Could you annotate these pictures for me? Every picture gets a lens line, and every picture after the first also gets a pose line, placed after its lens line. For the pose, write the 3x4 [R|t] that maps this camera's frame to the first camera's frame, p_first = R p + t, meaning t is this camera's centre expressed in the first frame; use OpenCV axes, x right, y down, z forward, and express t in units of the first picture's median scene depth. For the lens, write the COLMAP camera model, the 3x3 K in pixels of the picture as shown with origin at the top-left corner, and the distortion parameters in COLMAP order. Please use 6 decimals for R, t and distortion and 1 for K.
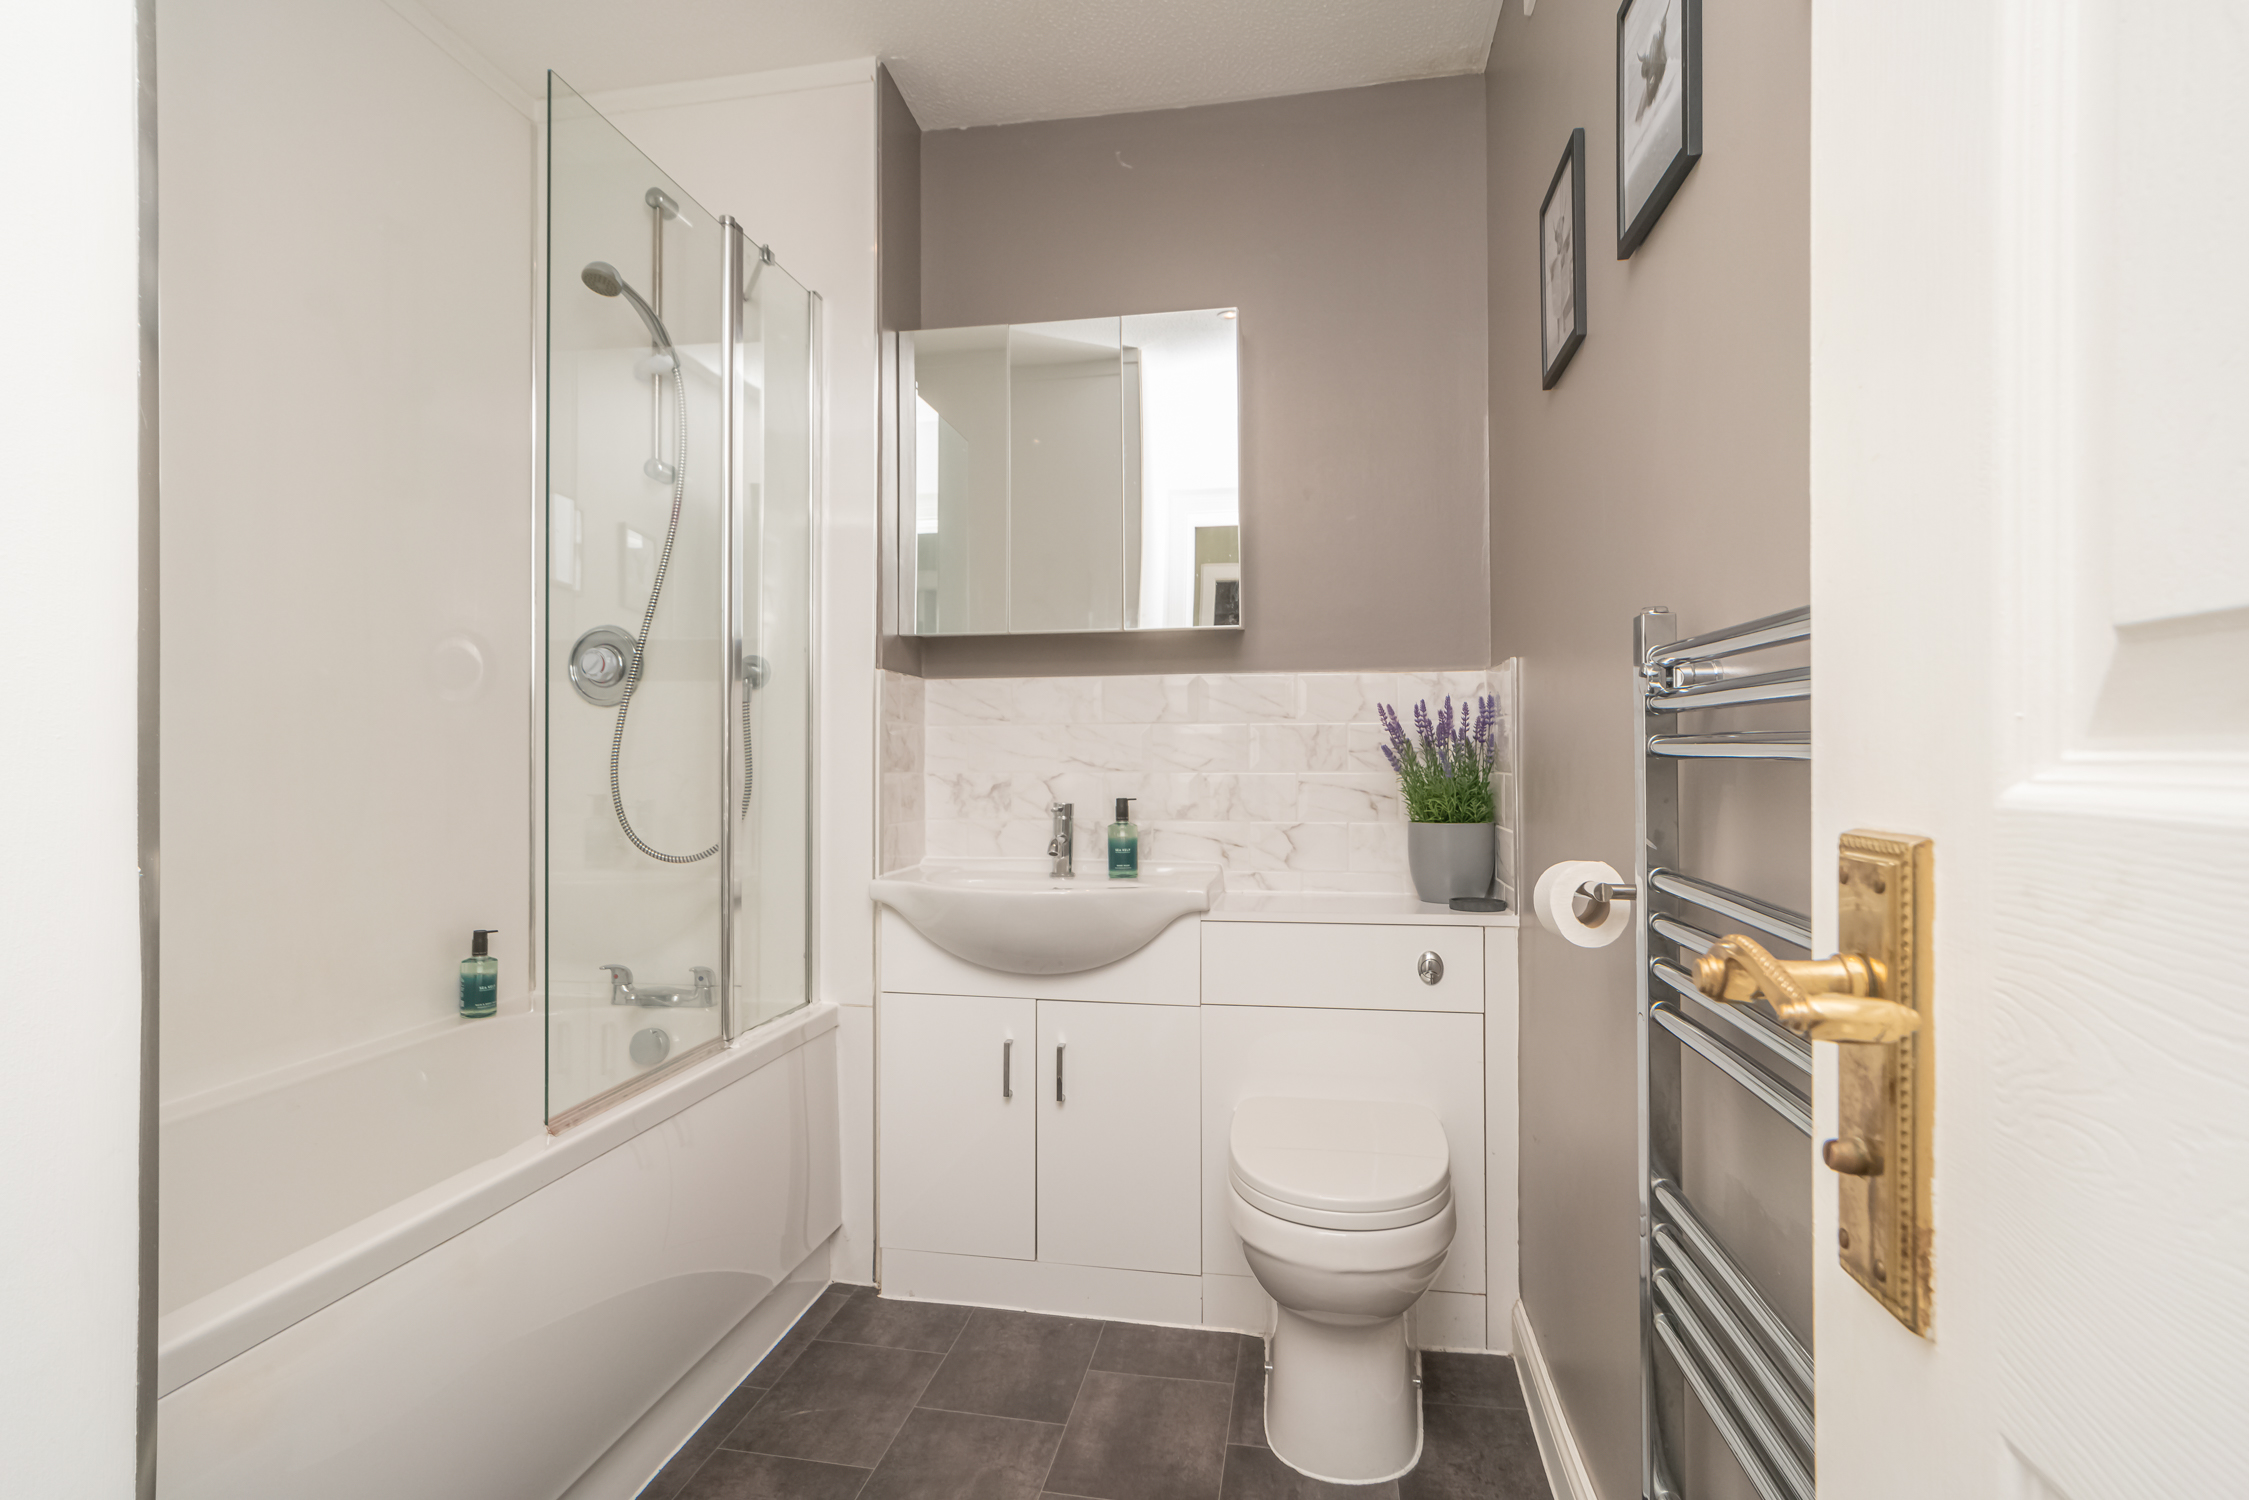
lens RADIAL K [[1172.8, 0, 1134.9], [0, 1172.8, 733.1], [0, 0, 1]] dist [-0.013870, 0.012438]
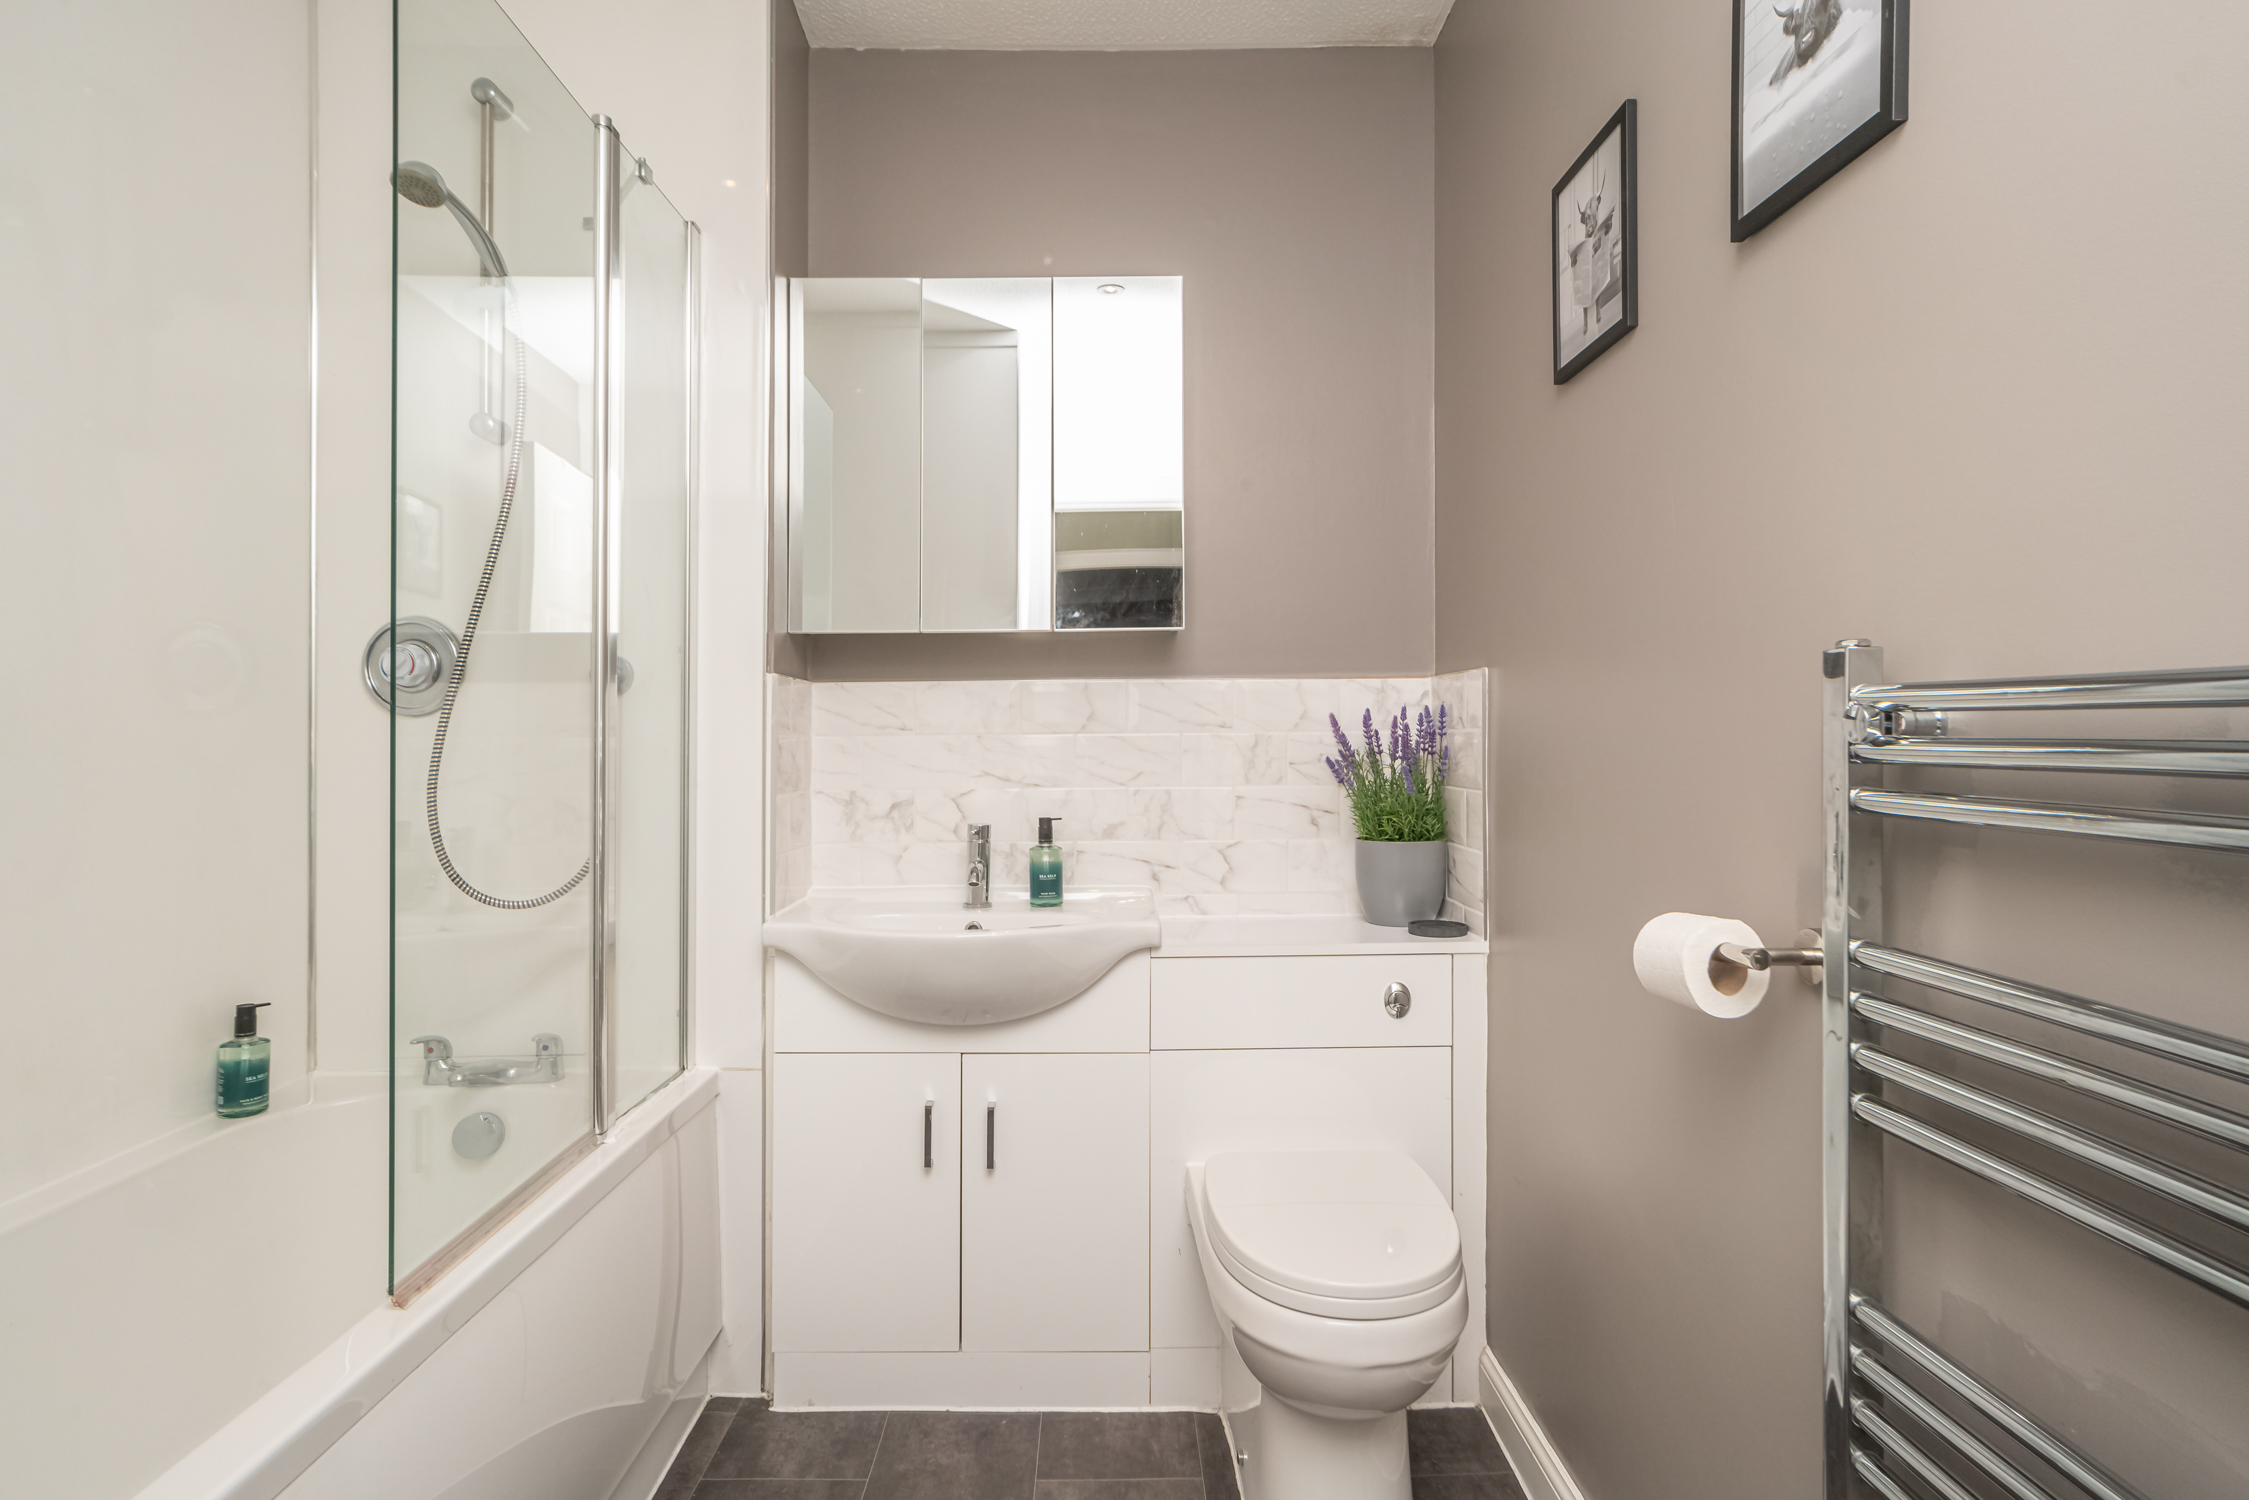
lens RADIAL K [[1172.8, 0, 1143.0], [0, 1172.8, 719.4], [0, 0, 1]] dist [-0.013870, 0.012438]
pose [[0.982506, -0.000610, 0.186230, -0.114920], [0.000120, 0.999997, 0.002640, -0.024117], [-0.186231, -0.002571, 0.982503, 0.119340]]
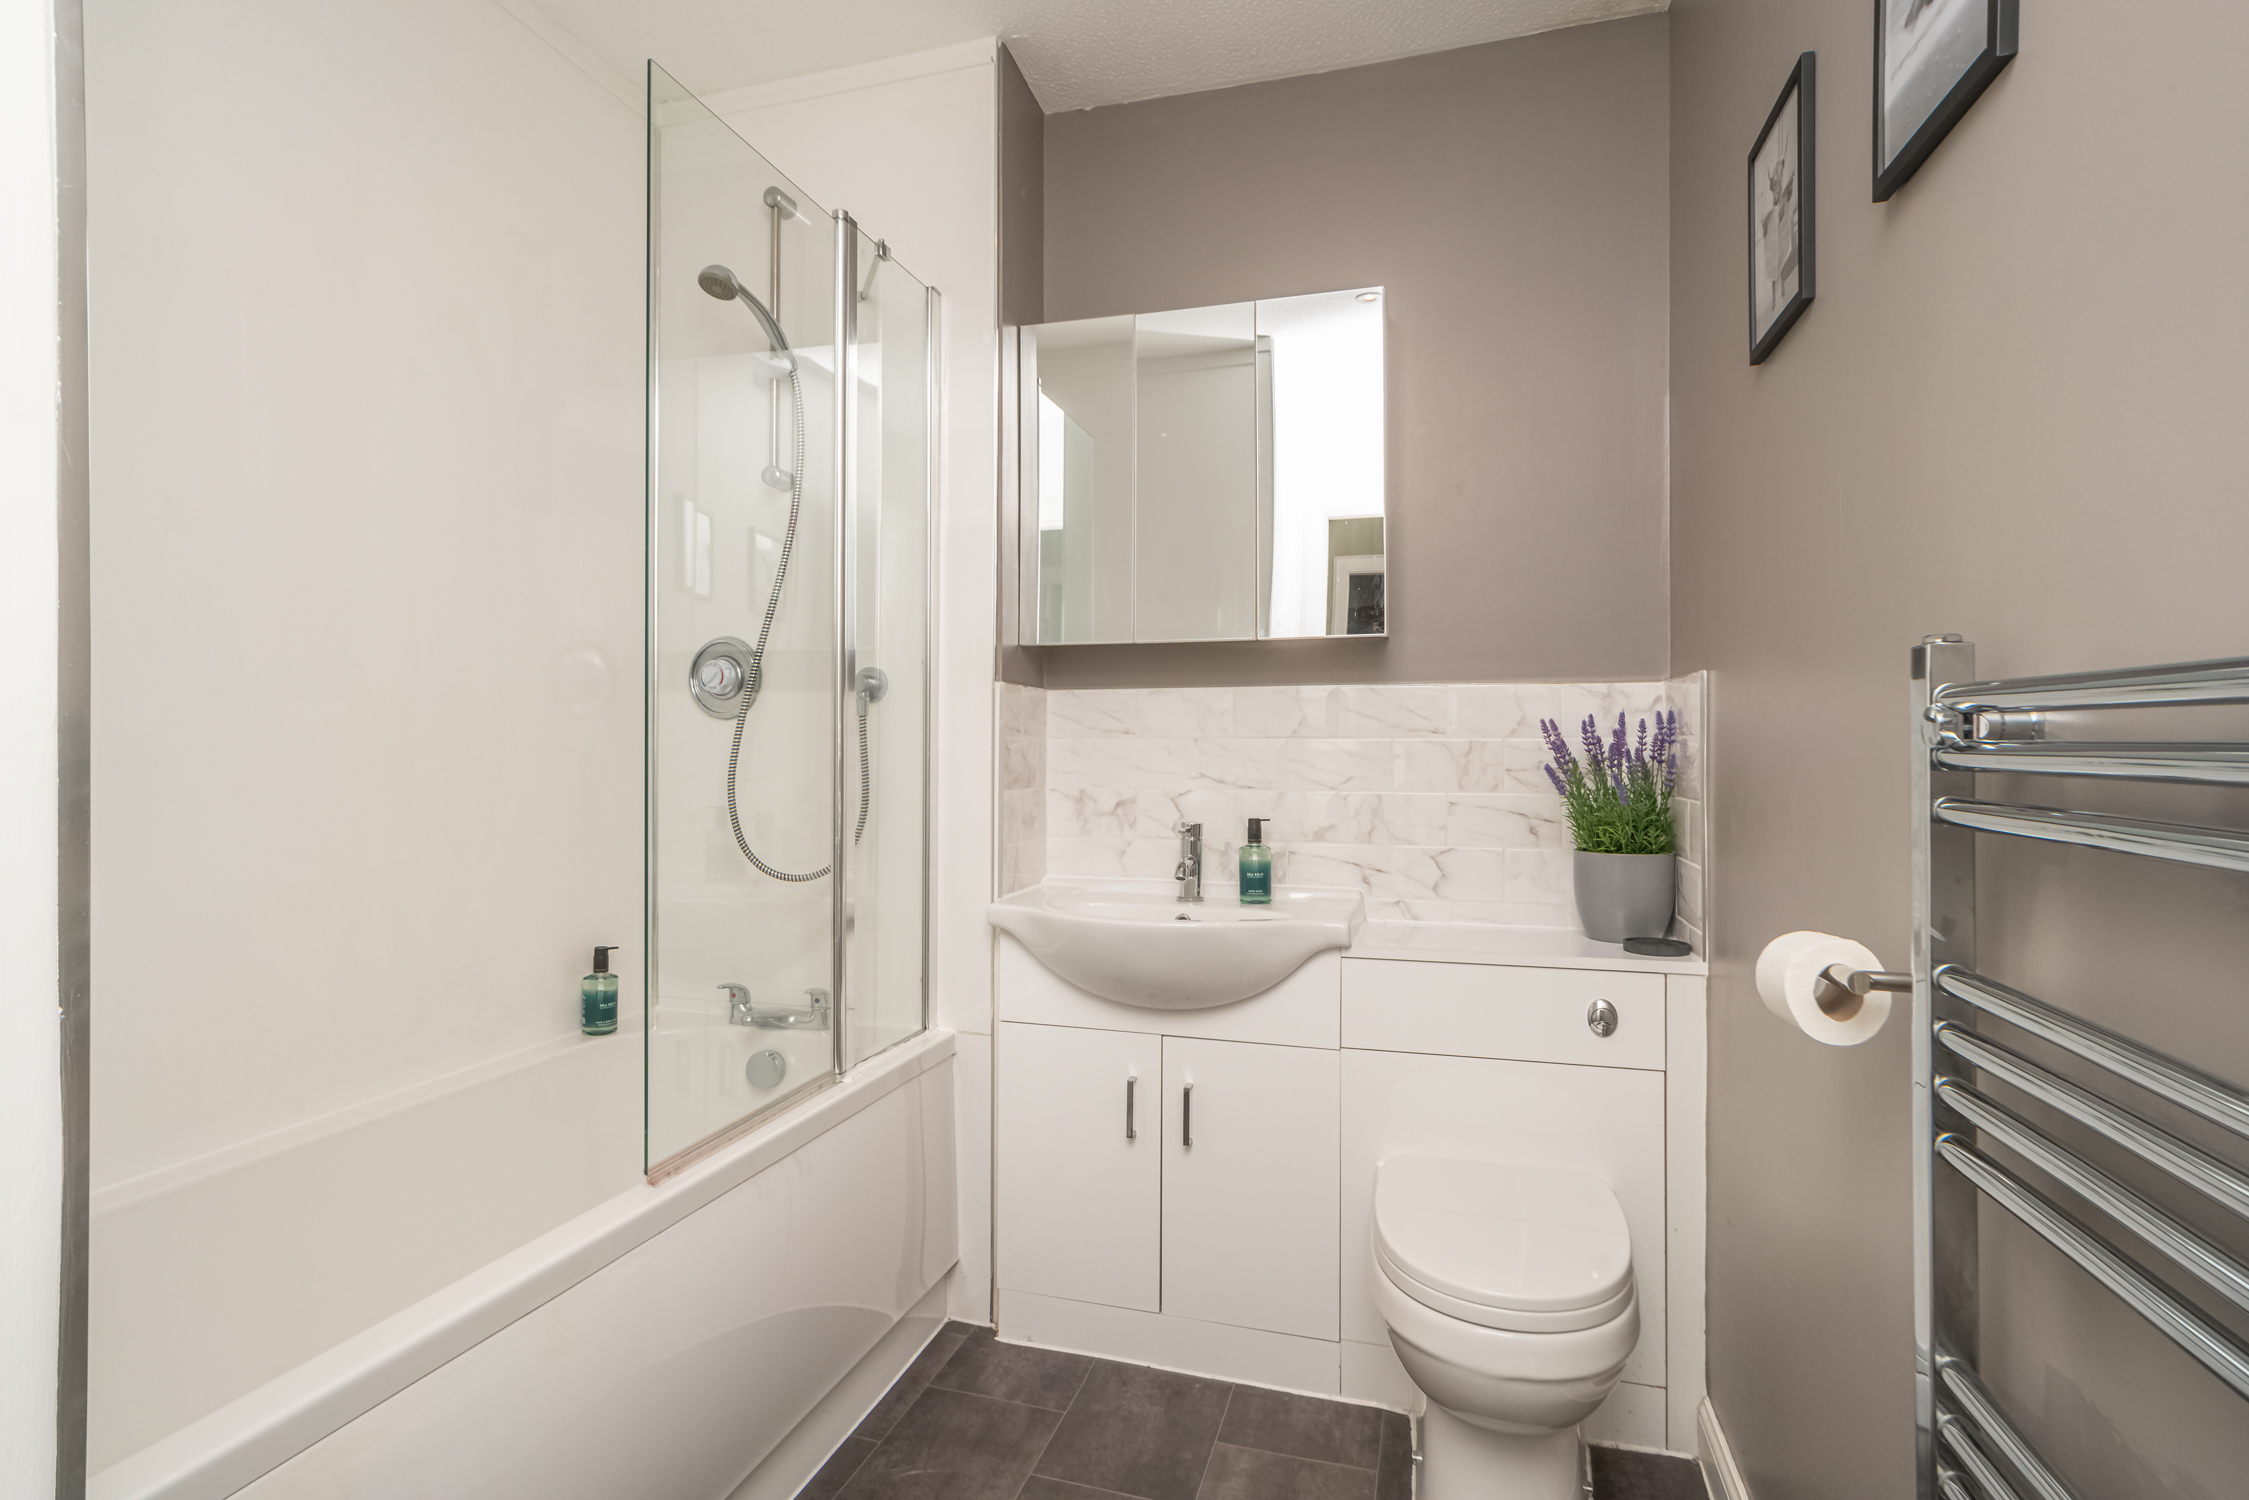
lens RADIAL K [[1172.8, 0, 1120.5], [0, 1172.8, 728.9], [0, 0, 1]] dist [-0.013870, 0.012438]
pose [[0.992830, 0.003852, -0.119469, -0.006278], [-0.003420, 0.999987, 0.003816, -0.020982], [0.119482, -0.003380, 0.992831, 0.069683]]
